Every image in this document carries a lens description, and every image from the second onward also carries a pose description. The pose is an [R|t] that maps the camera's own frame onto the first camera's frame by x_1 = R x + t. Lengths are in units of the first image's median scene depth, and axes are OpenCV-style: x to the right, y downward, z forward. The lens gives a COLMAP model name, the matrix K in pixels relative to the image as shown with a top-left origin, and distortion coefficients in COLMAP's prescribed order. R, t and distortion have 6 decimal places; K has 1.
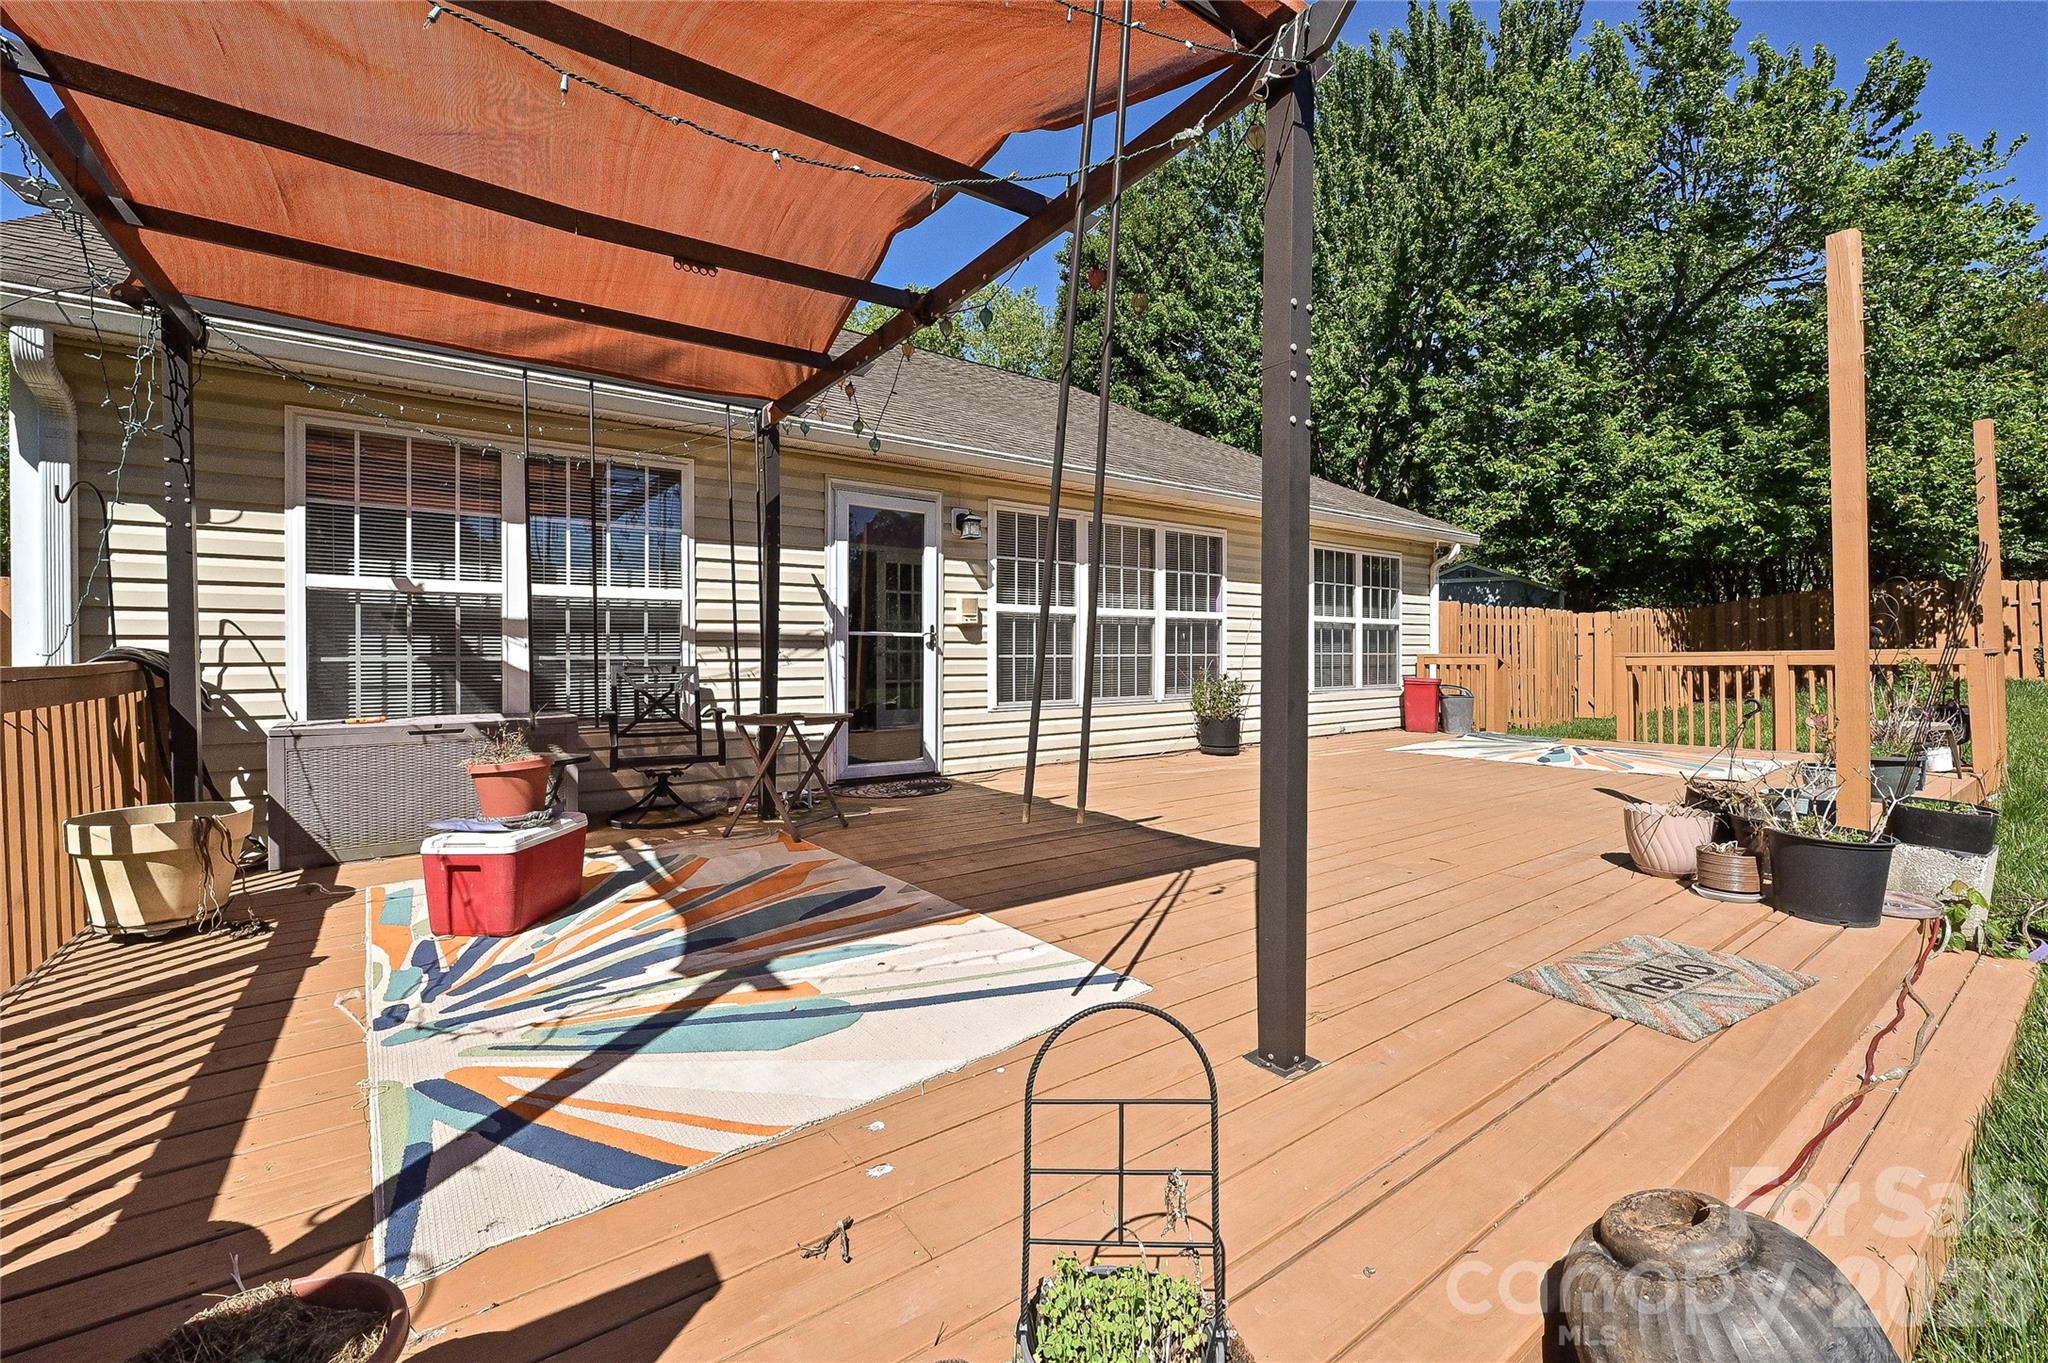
lens RADIAL K [[827.7, 0, 1019.8], [0, 827.7, 659.7], [0, 0, 1]] dist [-0.000425, 0.000243]
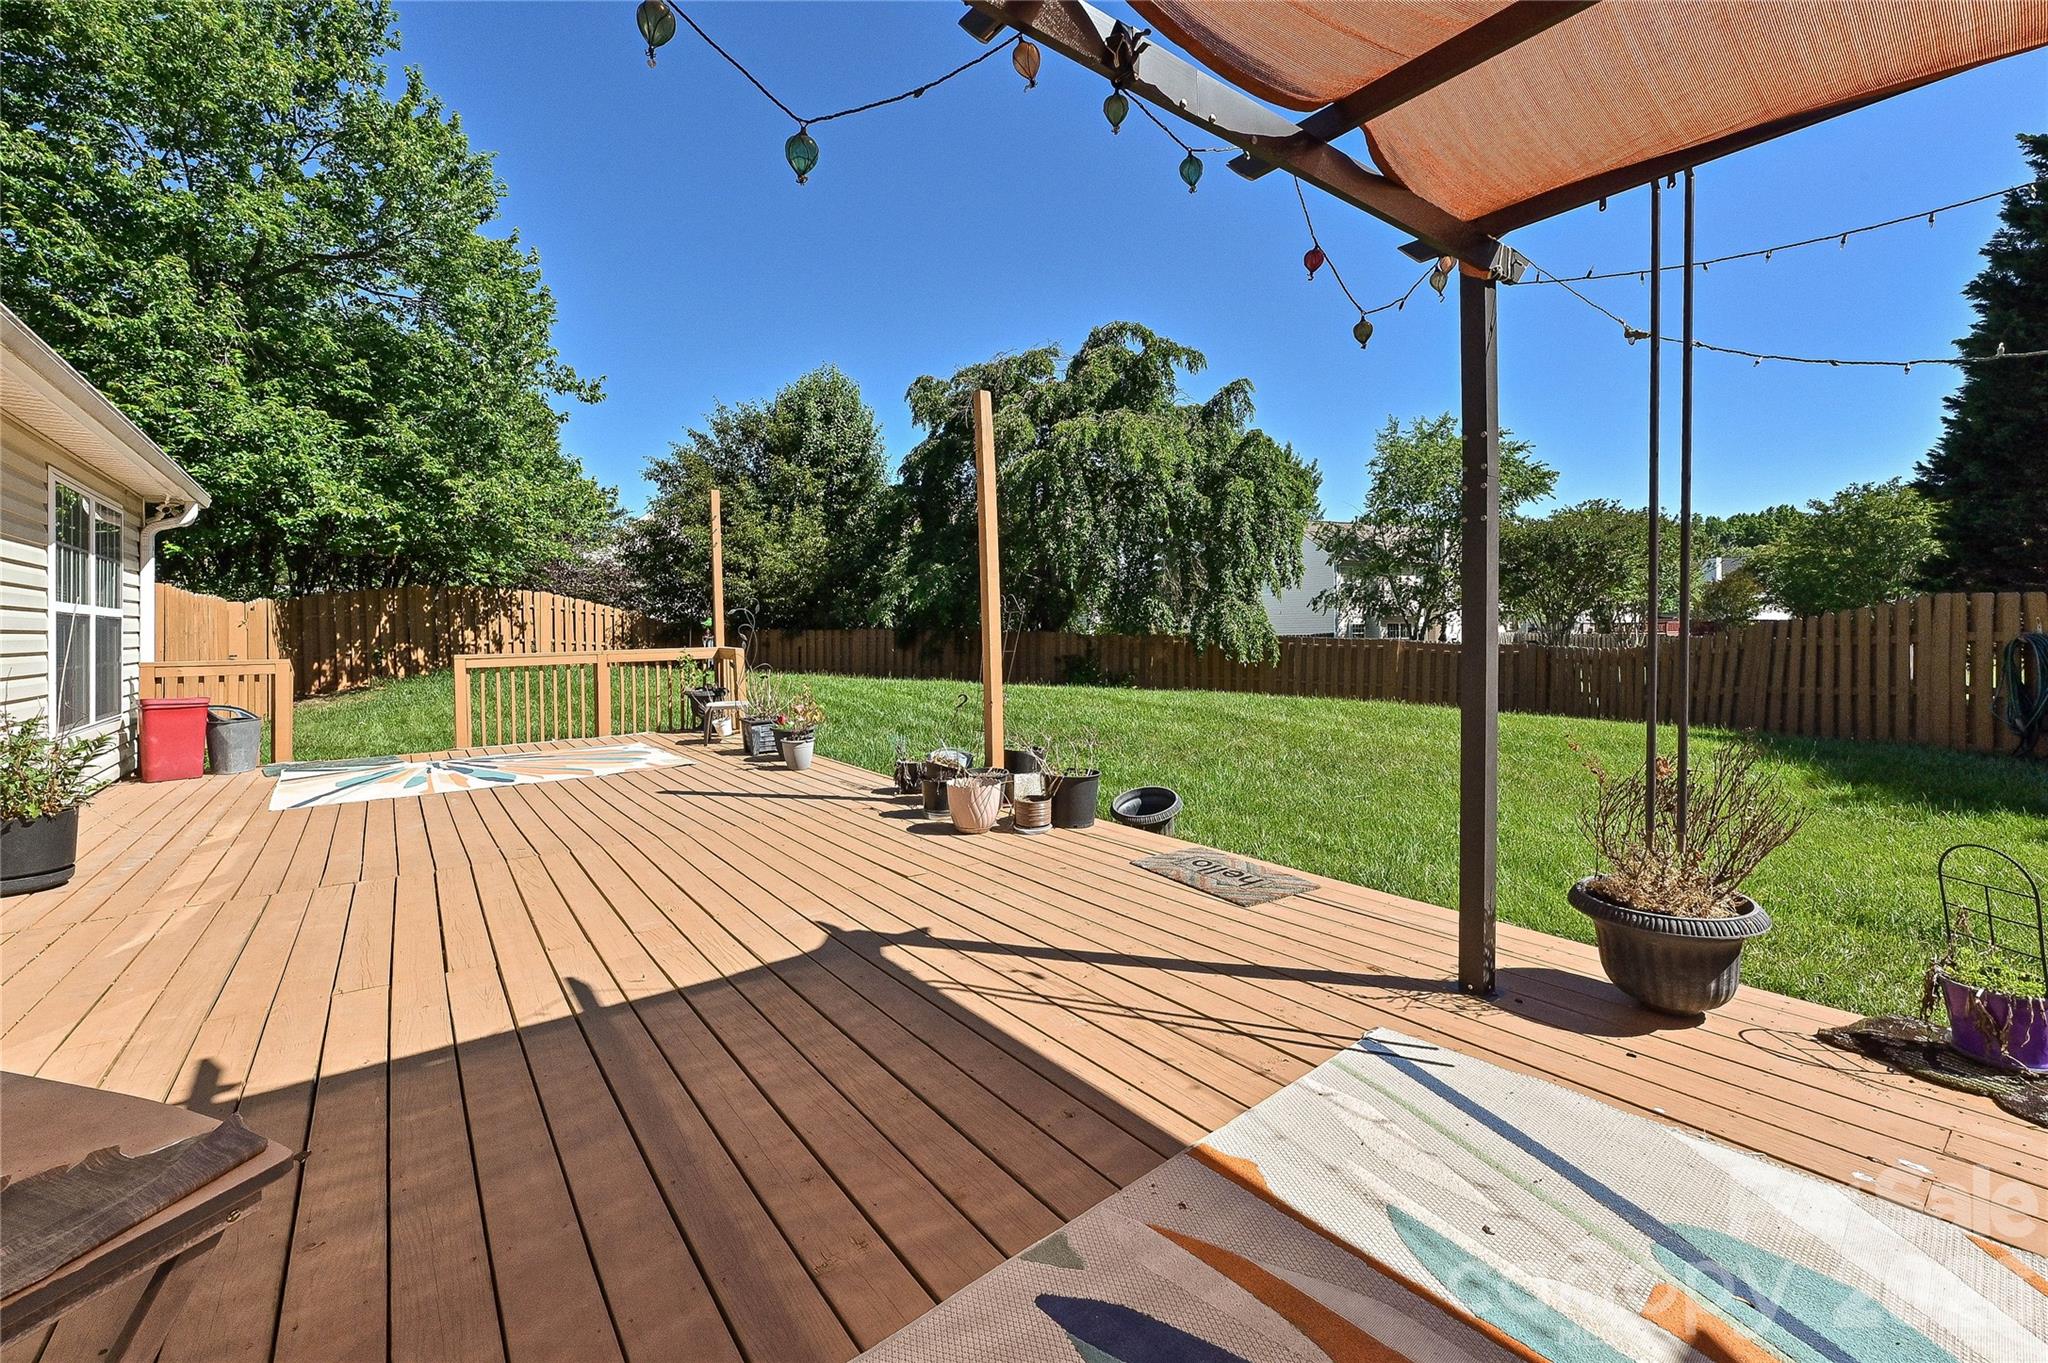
lens RADIAL K [[818.3, 0, 1023.1], [0, 818.3, 639.4], [0, 0, 1]] dist [0.000036, 0.000040]
pose [[-0.021434, -0.006703, 0.999748, -0.190625], [0.015409, 0.999857, 0.007034, -0.019917], [-0.999652, 0.015556, -0.021327, 0.338000]]
